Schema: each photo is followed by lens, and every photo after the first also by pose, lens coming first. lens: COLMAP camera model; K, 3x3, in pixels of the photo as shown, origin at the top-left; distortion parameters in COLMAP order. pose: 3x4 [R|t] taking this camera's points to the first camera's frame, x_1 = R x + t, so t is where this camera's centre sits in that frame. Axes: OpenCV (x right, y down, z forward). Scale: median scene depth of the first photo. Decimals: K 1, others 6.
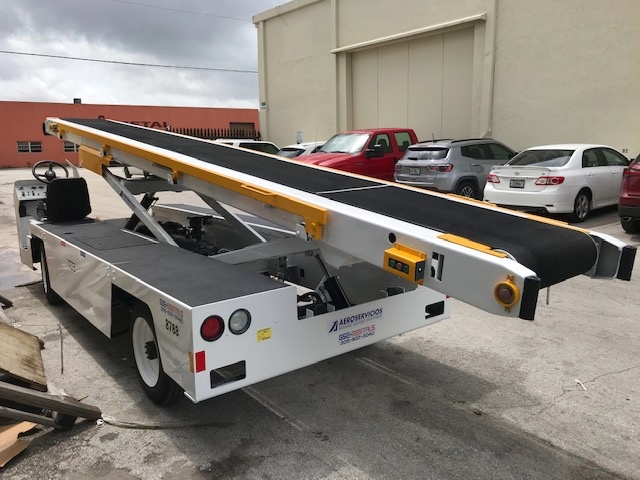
lens RADIAL K [[522.7, 0, 317.6], [0, 522.7, 240.5], [0, 0, 1]] dist [-0.002338, 0.001152]
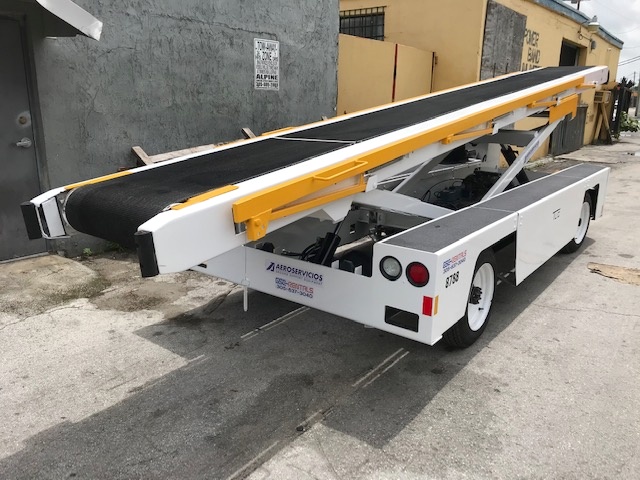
lens RADIAL K [[522.7, 0, 318.5], [0, 522.7, 237.6], [0, 0, 1]] dist [-0.002338, 0.001152]
pose [[0.262539, 0.277894, -0.924039, 0.959395], [-0.197952, 0.952775, 0.230294, -0.144600], [0.944398, 0.122454, 0.305150, 0.718731]]
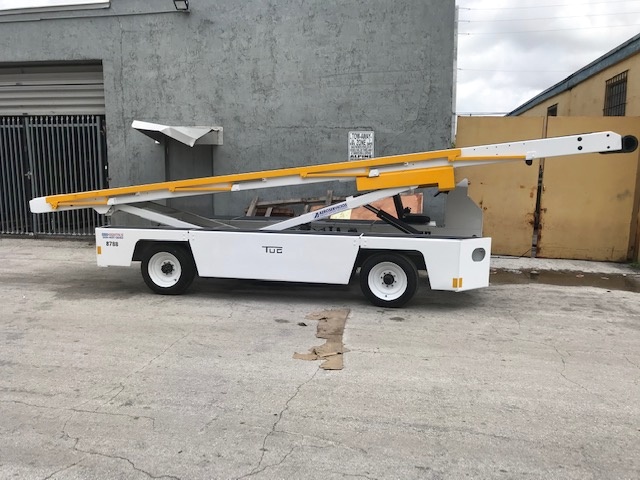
lens RADIAL K [[522.7, 0, 318.9], [0, 522.7, 242.5], [0, 0, 1]] dist [-0.002338, 0.001152]
pose [[-0.764371, 0.107437, -0.635763, 0.919730], [-0.105349, 0.951960, 0.287530, -0.587737], [0.636112, 0.286756, -0.716332, 3.139019]]
